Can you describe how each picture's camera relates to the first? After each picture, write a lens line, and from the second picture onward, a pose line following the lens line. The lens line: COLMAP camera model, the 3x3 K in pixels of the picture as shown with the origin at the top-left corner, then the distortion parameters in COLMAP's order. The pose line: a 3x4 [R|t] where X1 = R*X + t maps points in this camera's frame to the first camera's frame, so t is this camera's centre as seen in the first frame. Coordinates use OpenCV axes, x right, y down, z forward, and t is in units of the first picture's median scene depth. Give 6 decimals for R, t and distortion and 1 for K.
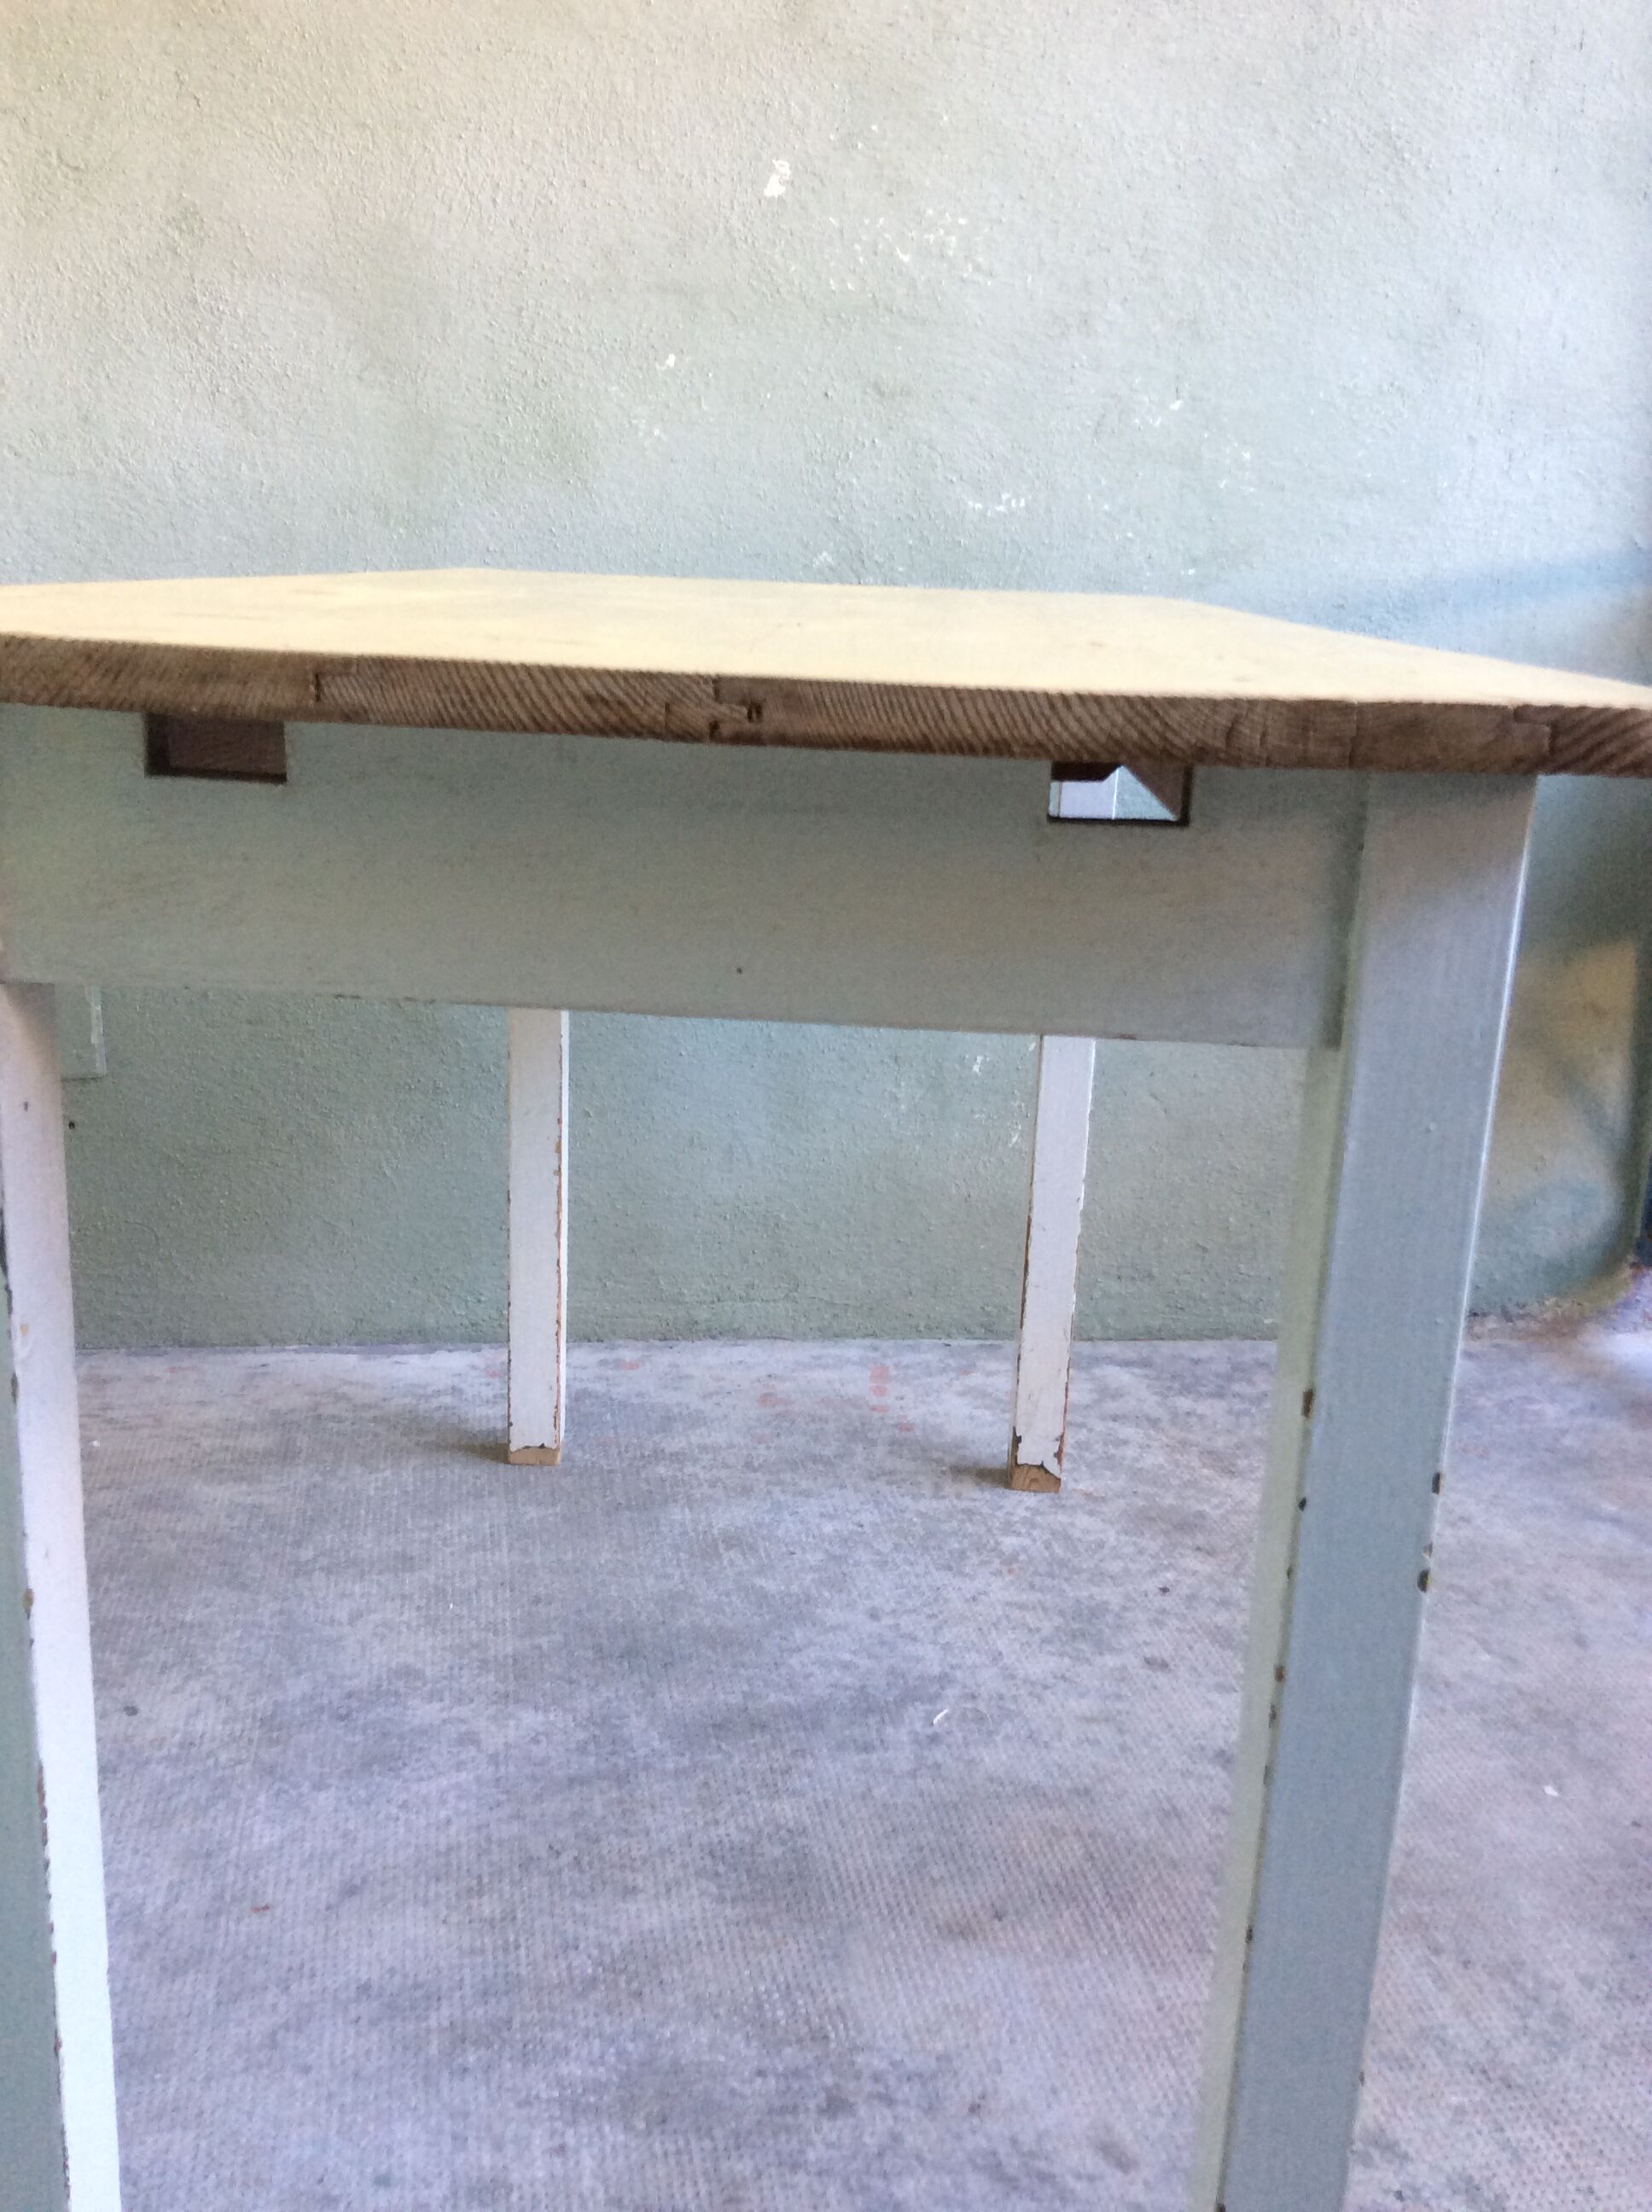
lens RADIAL K [[2029.4, 0, 804.6], [0, 2029.4, 1073.0], [0, 0, 1]] dist [0.011702, 0.000000]
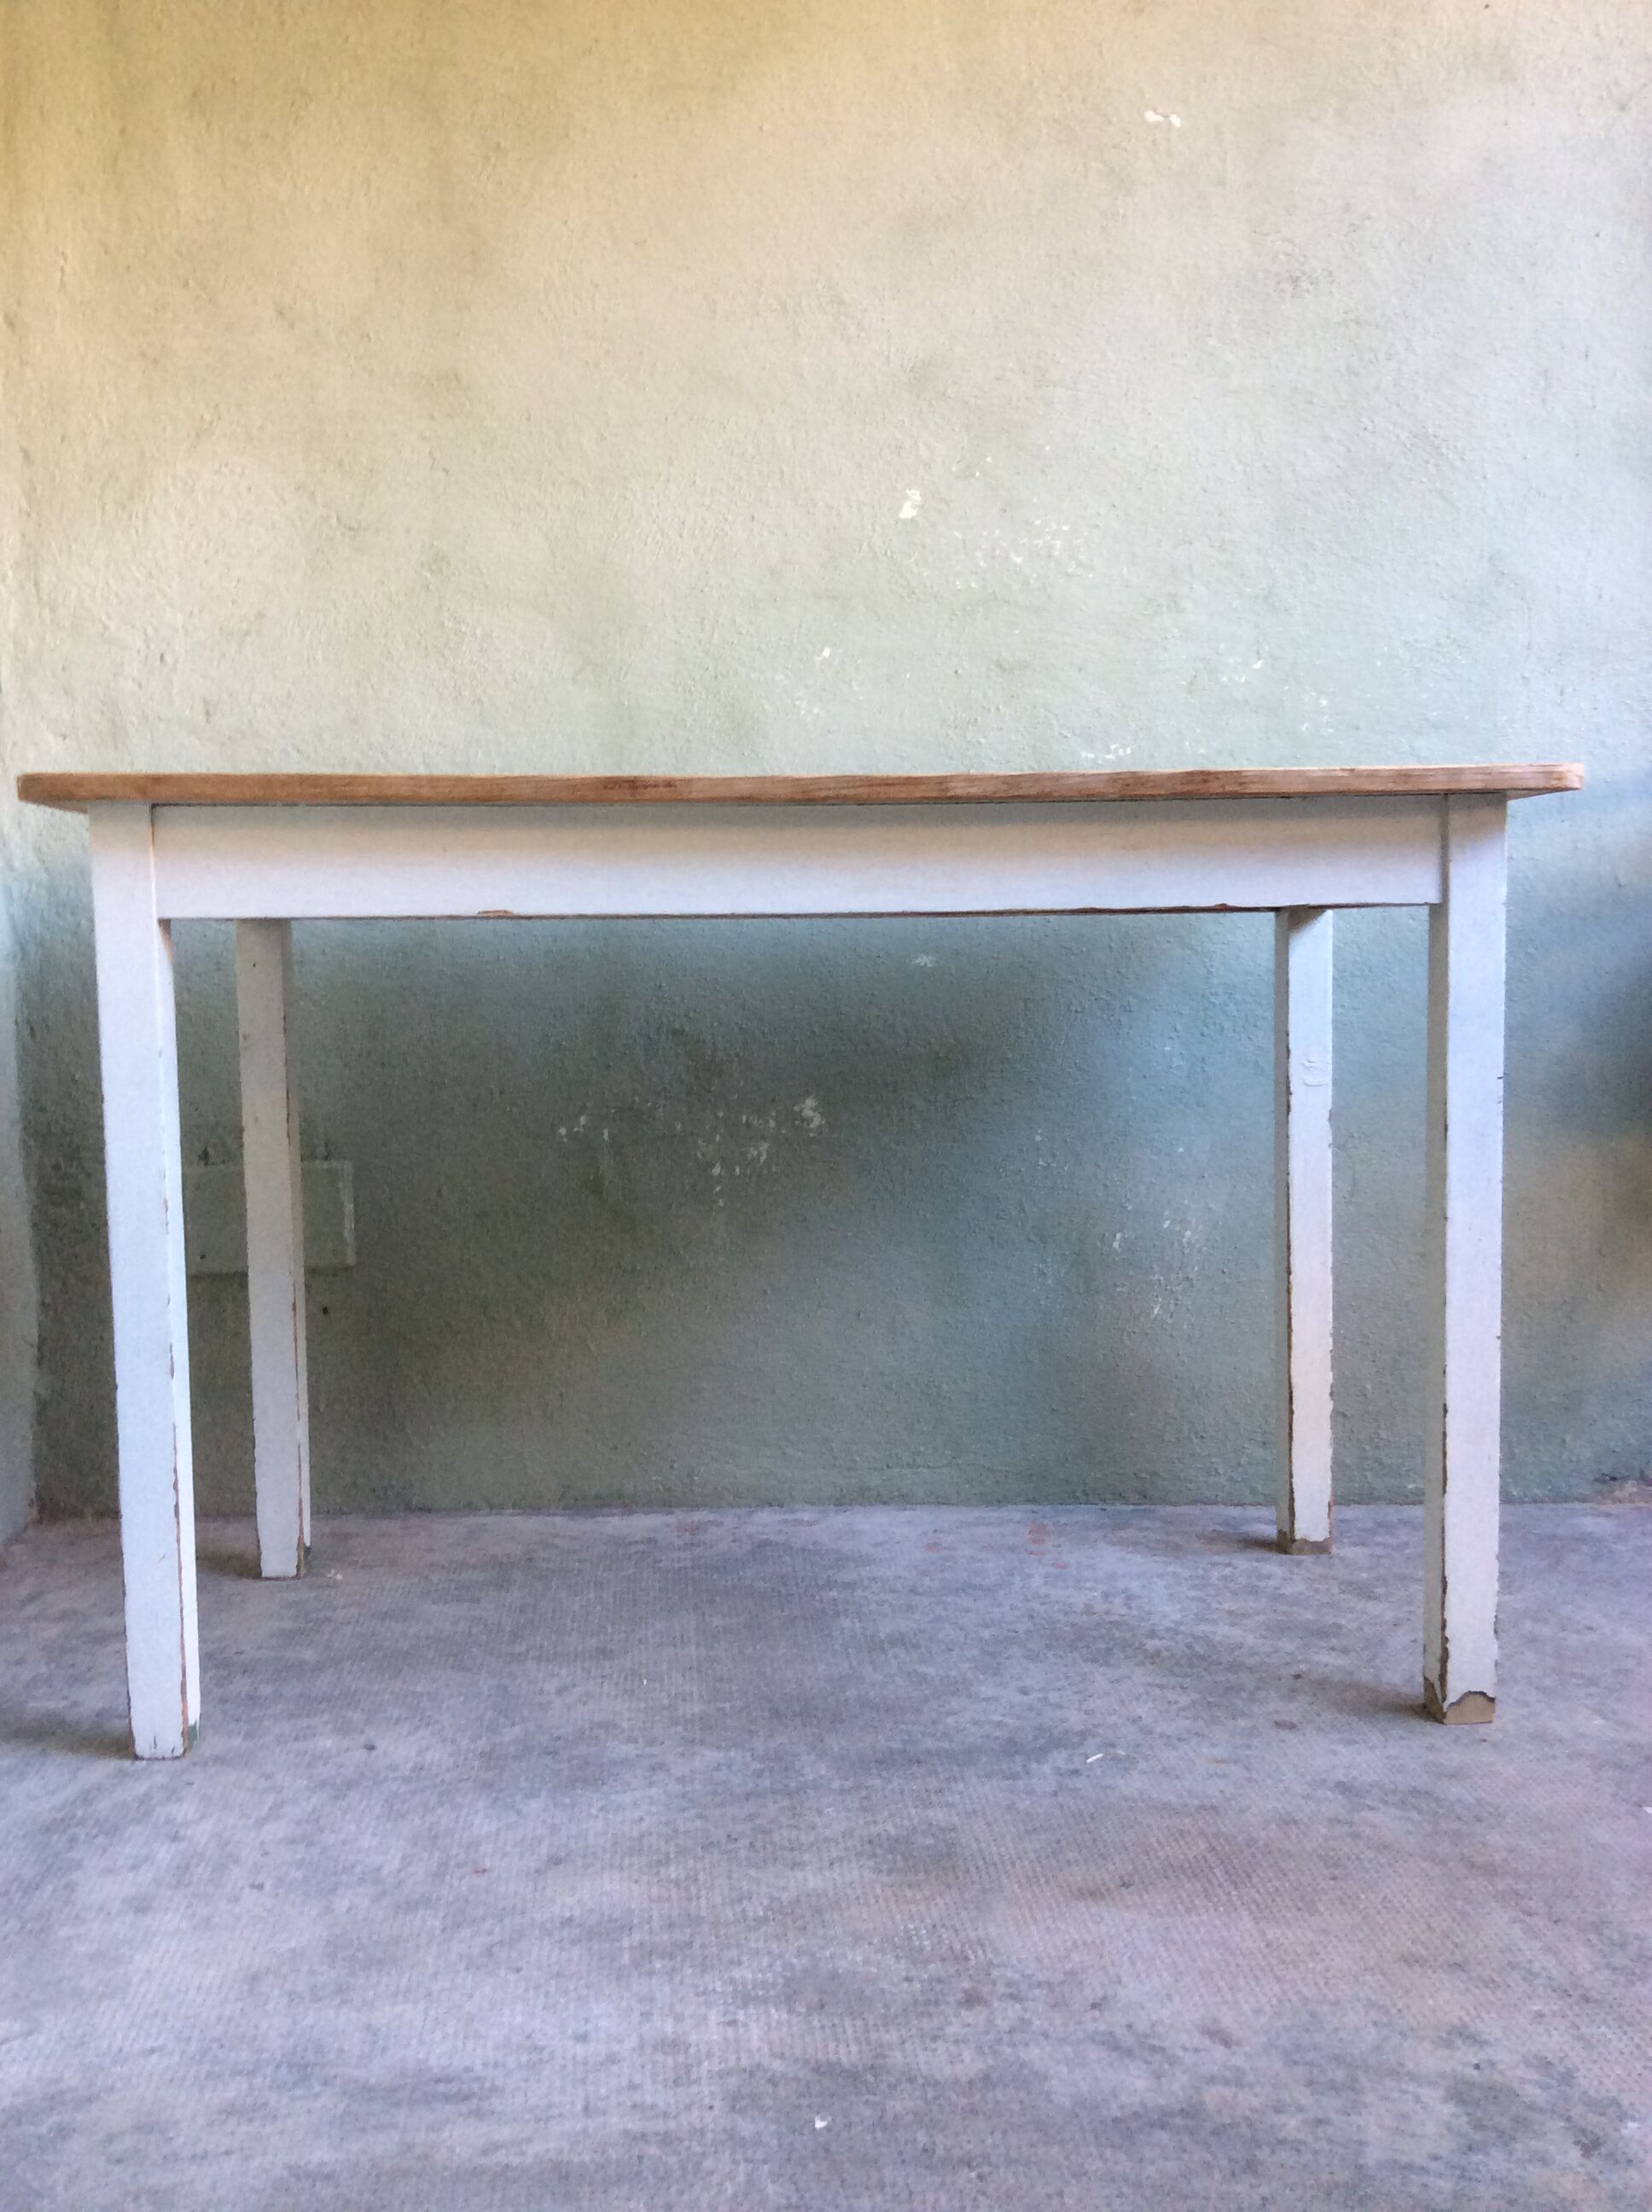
lens RADIAL K [[2029.4, 0, 787.9], [0, 2029.4, 1070.5], [0, 0, 1]] dist [0.011702, 0.000000]
pose [[0.993568, -0.037615, -0.106809, 0.031227], [0.016605, 0.981418, -0.191163, 0.122592], [0.112015, 0.188160, 0.975730, -0.127951]]
